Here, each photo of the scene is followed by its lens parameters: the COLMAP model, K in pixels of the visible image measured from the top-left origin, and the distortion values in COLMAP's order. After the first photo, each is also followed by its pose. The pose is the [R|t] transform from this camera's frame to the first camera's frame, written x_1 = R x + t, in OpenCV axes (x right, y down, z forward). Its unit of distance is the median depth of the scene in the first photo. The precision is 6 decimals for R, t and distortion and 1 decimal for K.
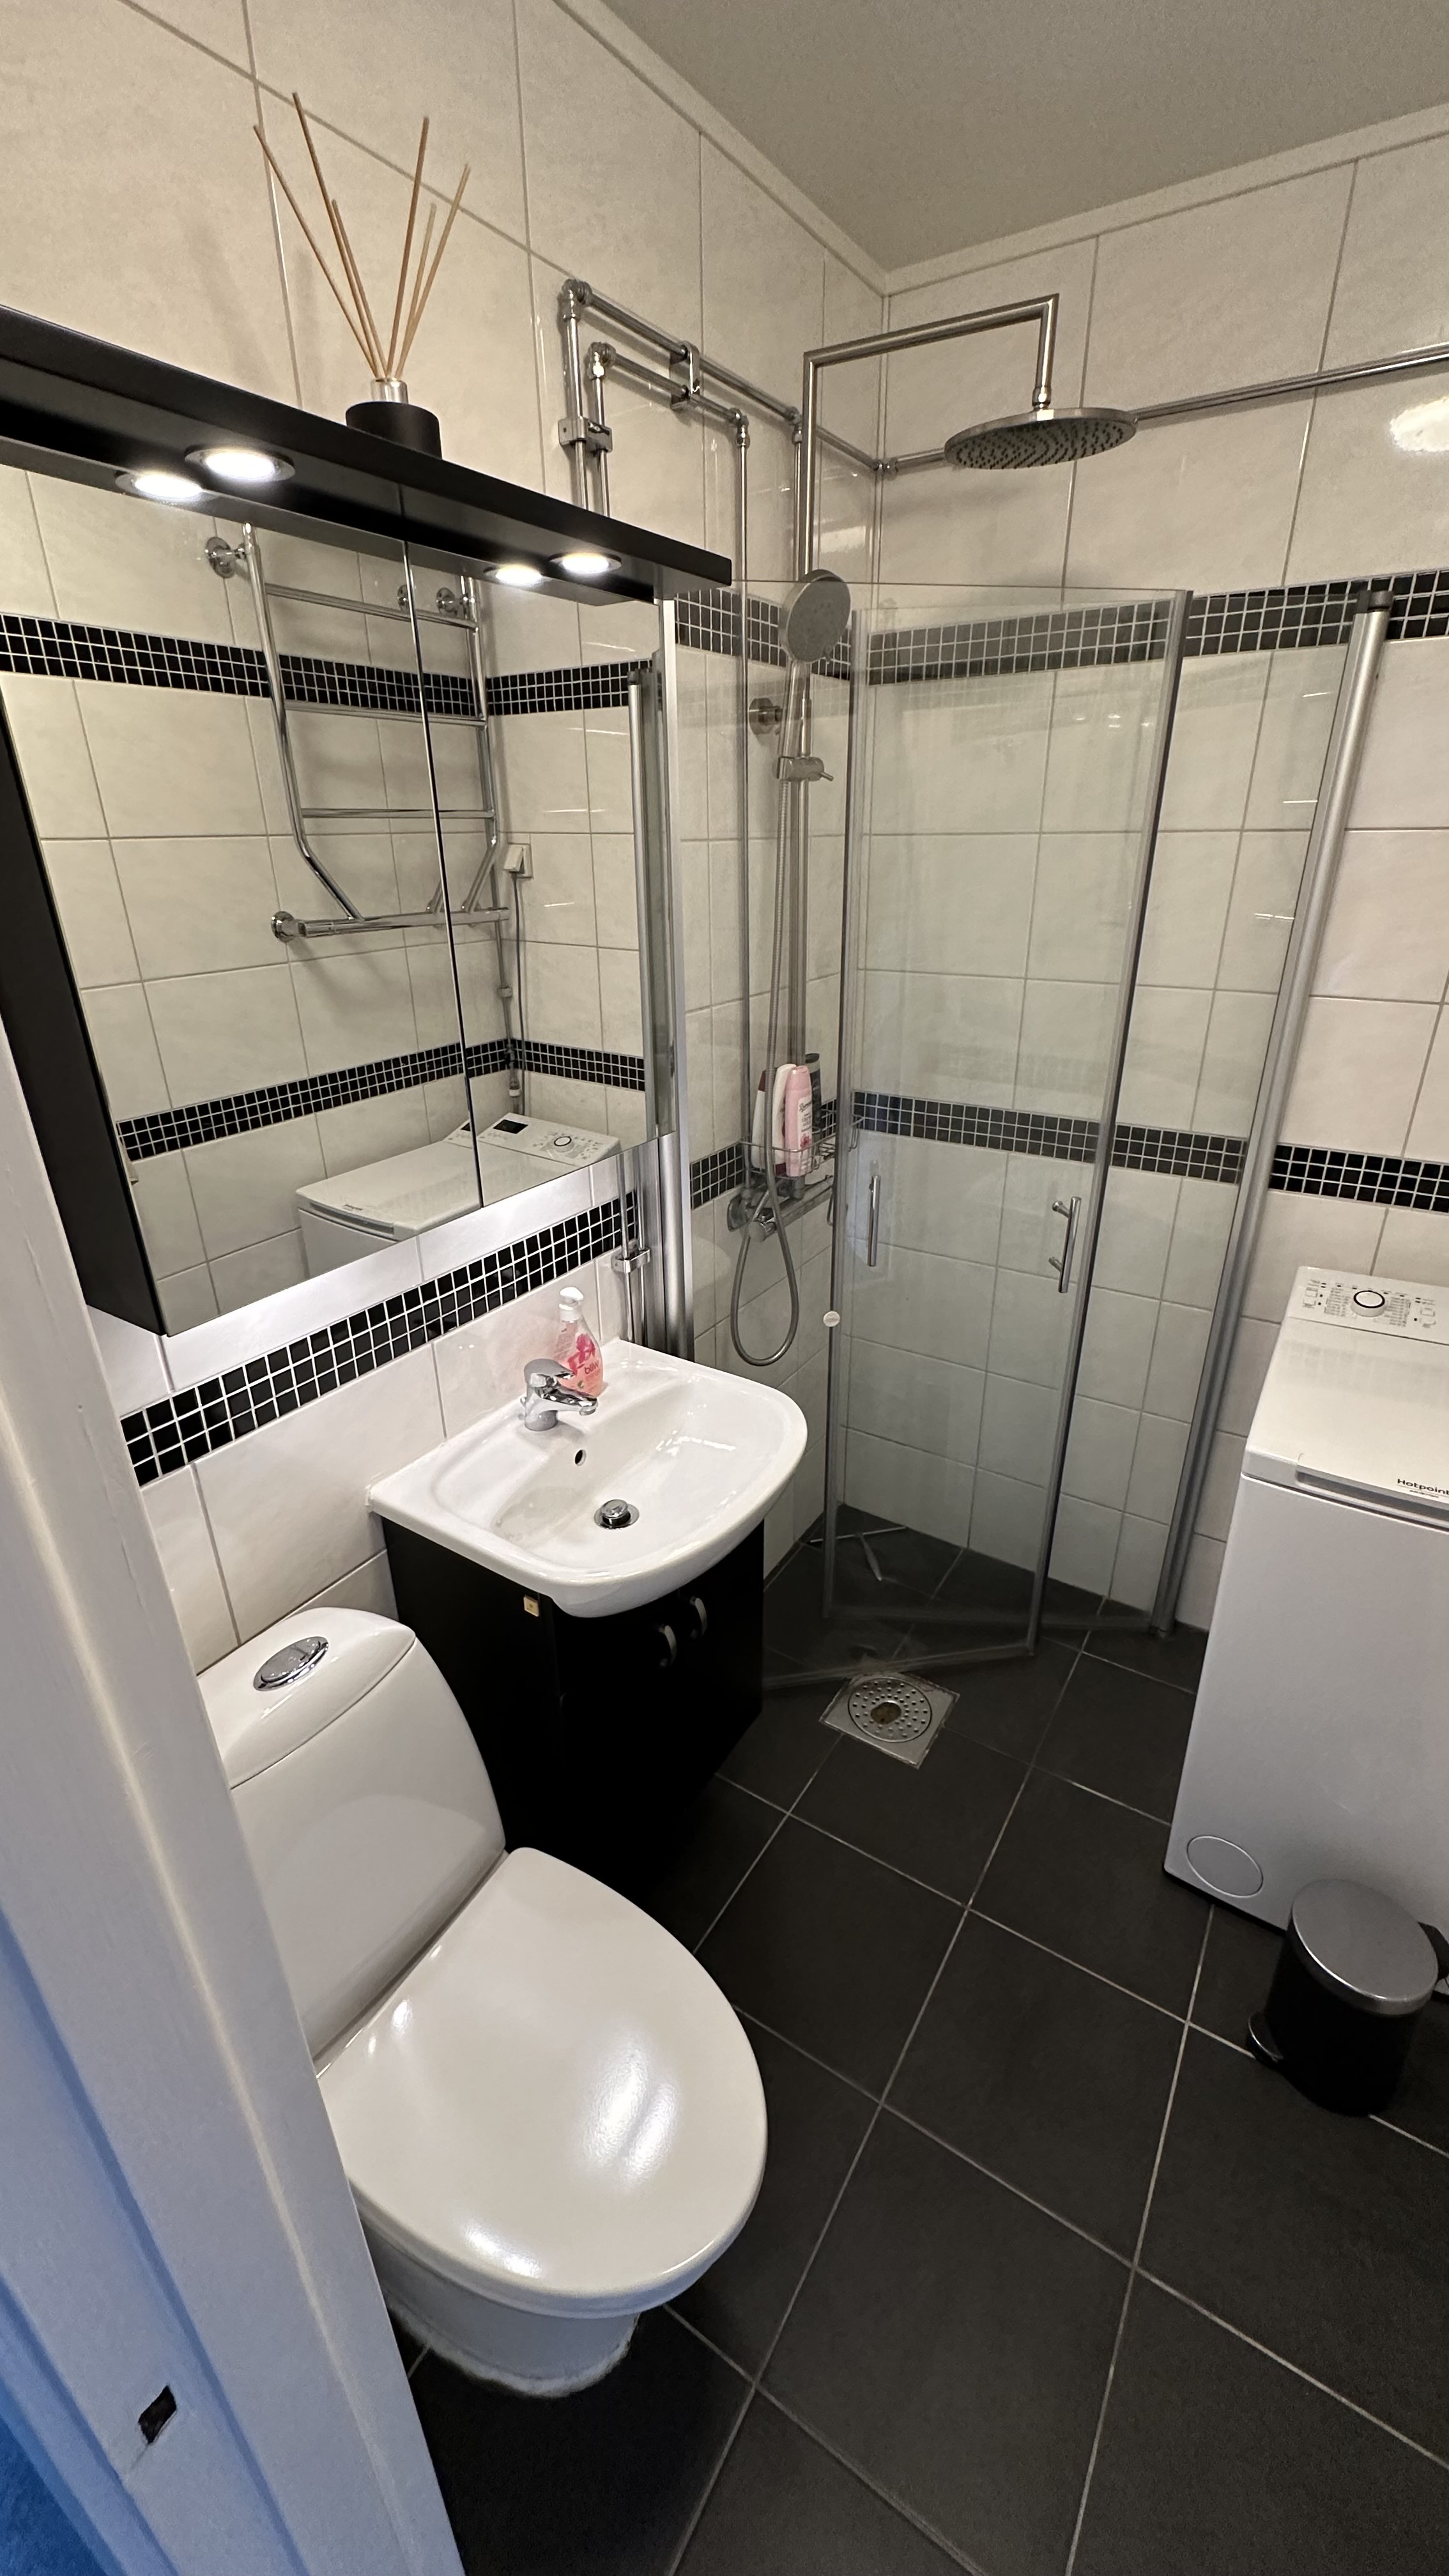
lens RADIAL K [[1031.0, 0, 730.2], [0, 1031.0, 1288.7], [0, 0, 1]] dist [-0.003439, 0.000875]
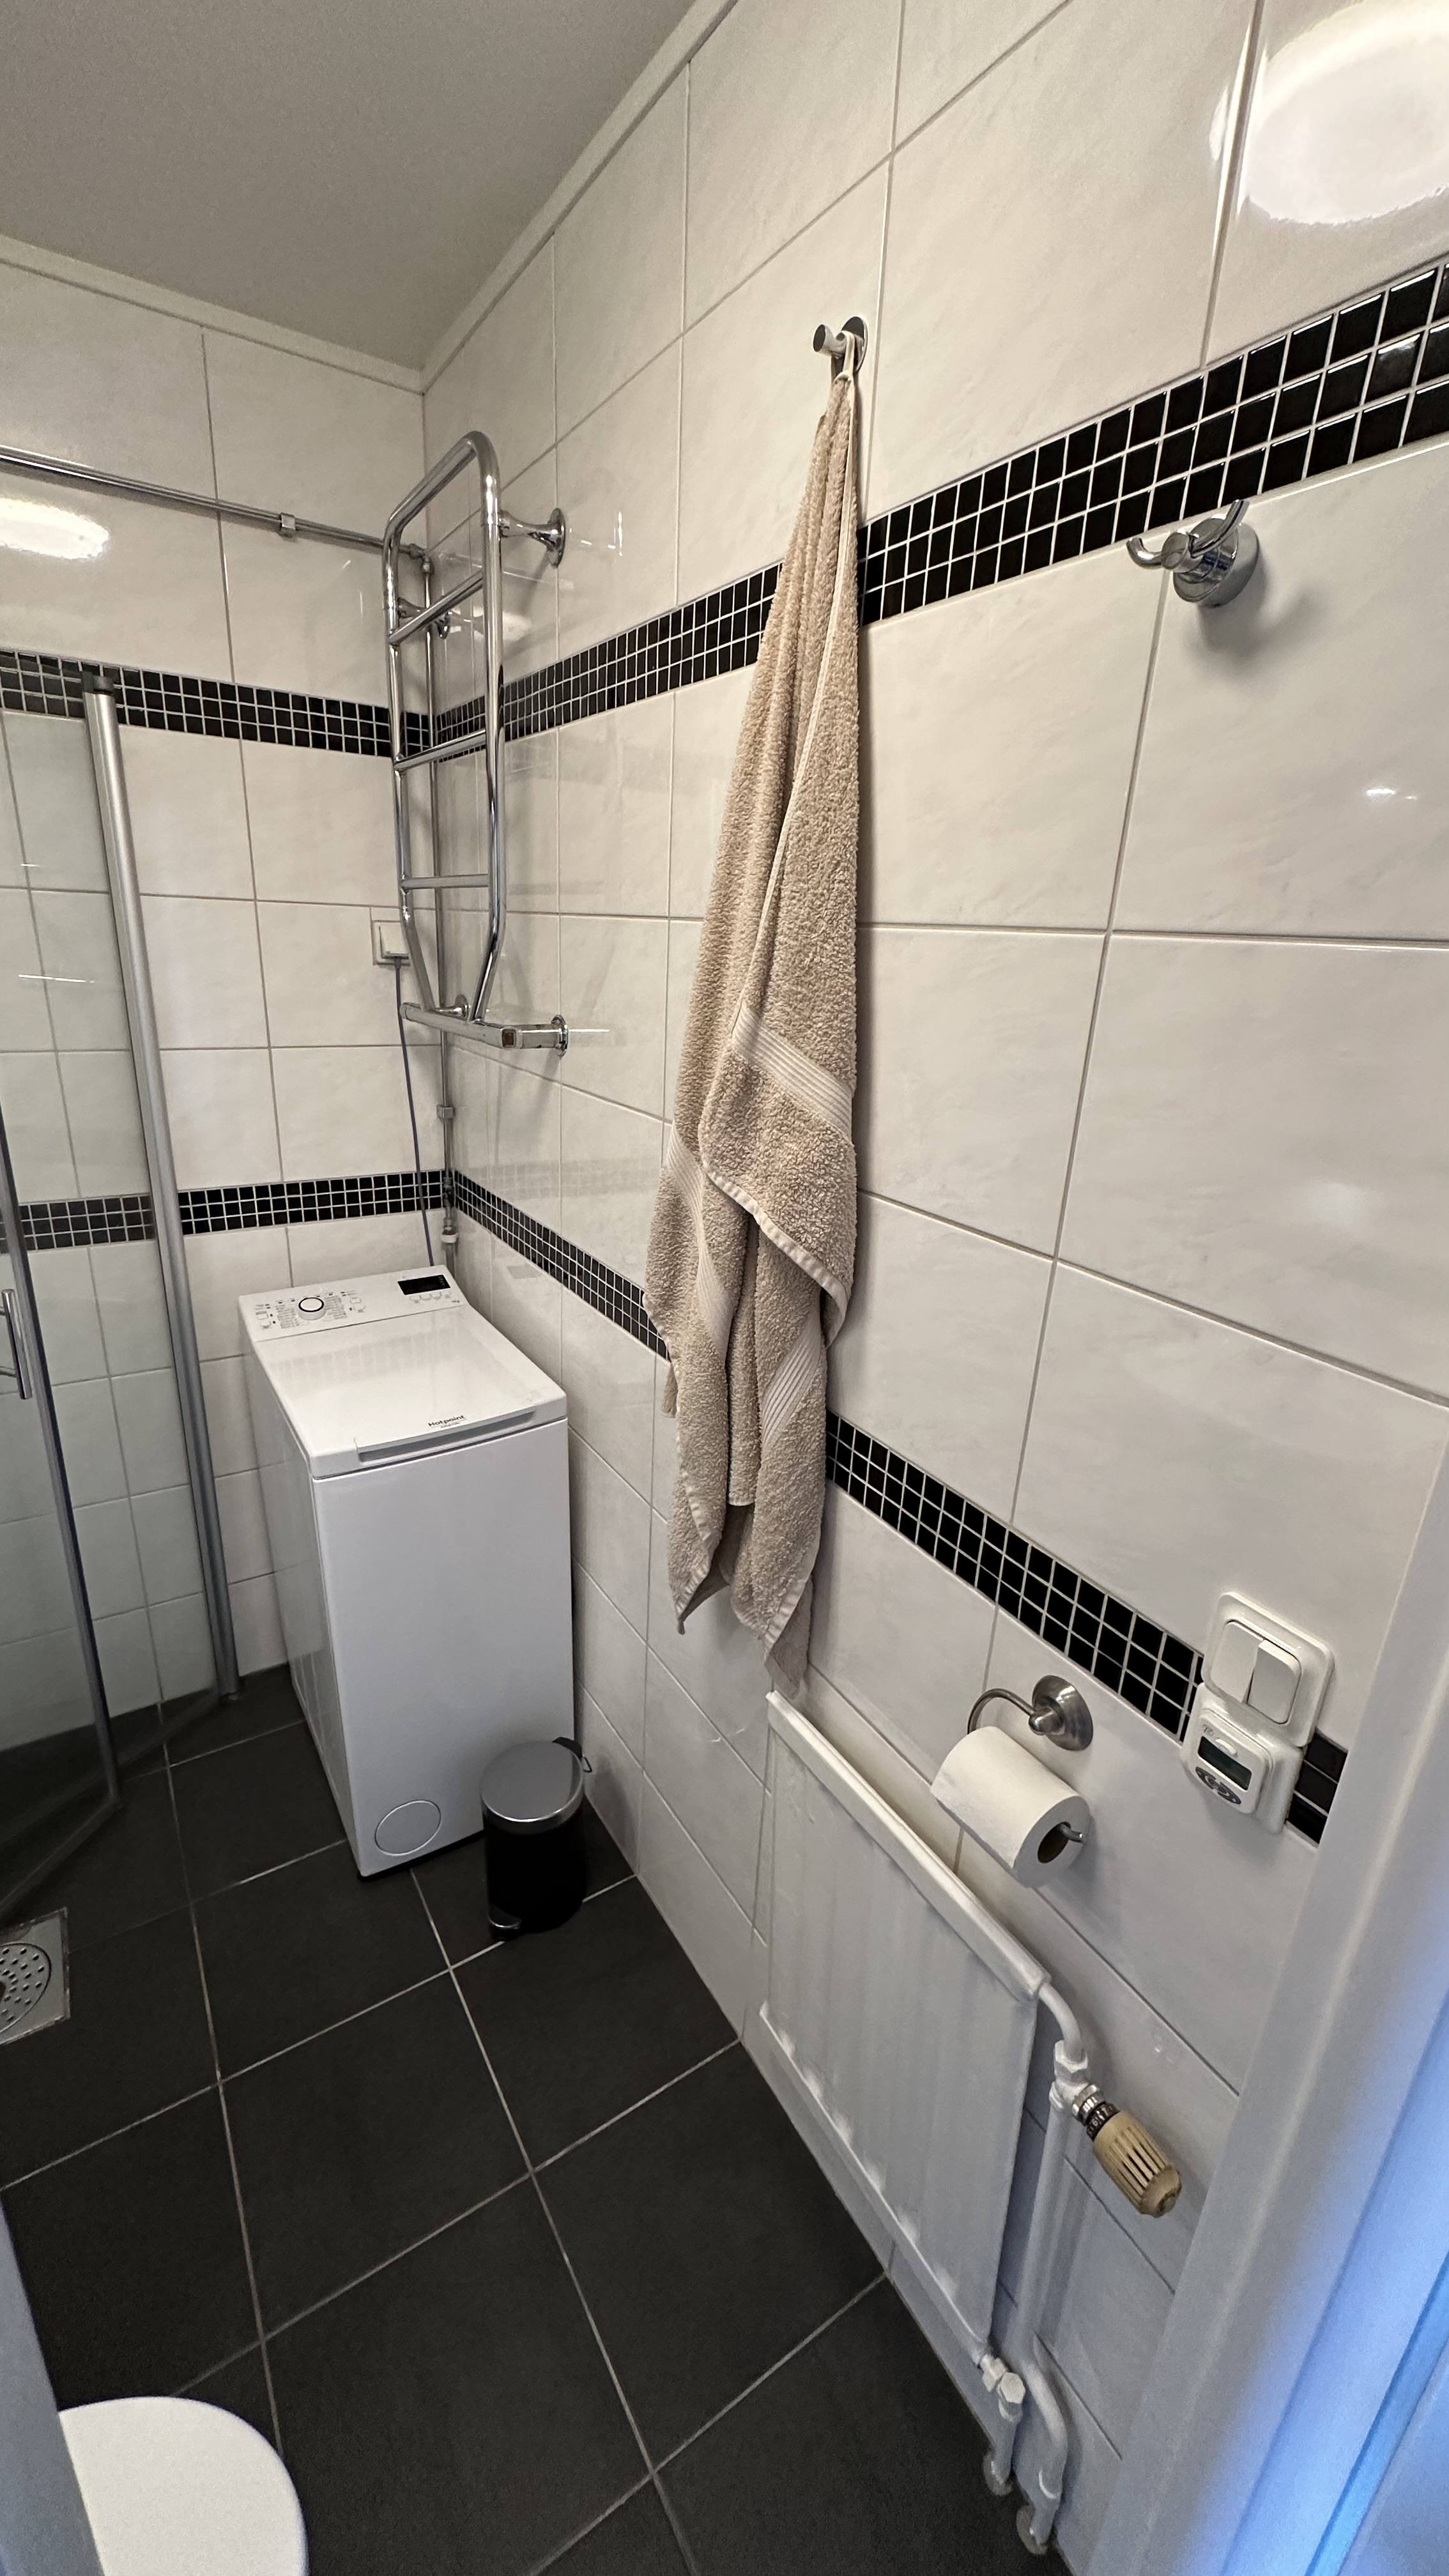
lens RADIAL K [[1031.0, 0, 725.8], [0, 1031.0, 1289.0], [0, 0, 1]] dist [-0.003439, 0.000875]
pose [[0.429178, -0.271174, 0.861552, -0.148470], [0.323666, 0.936693, 0.133592, -0.009319], [-0.843236, 0.221520, 0.489778, 0.051795]]
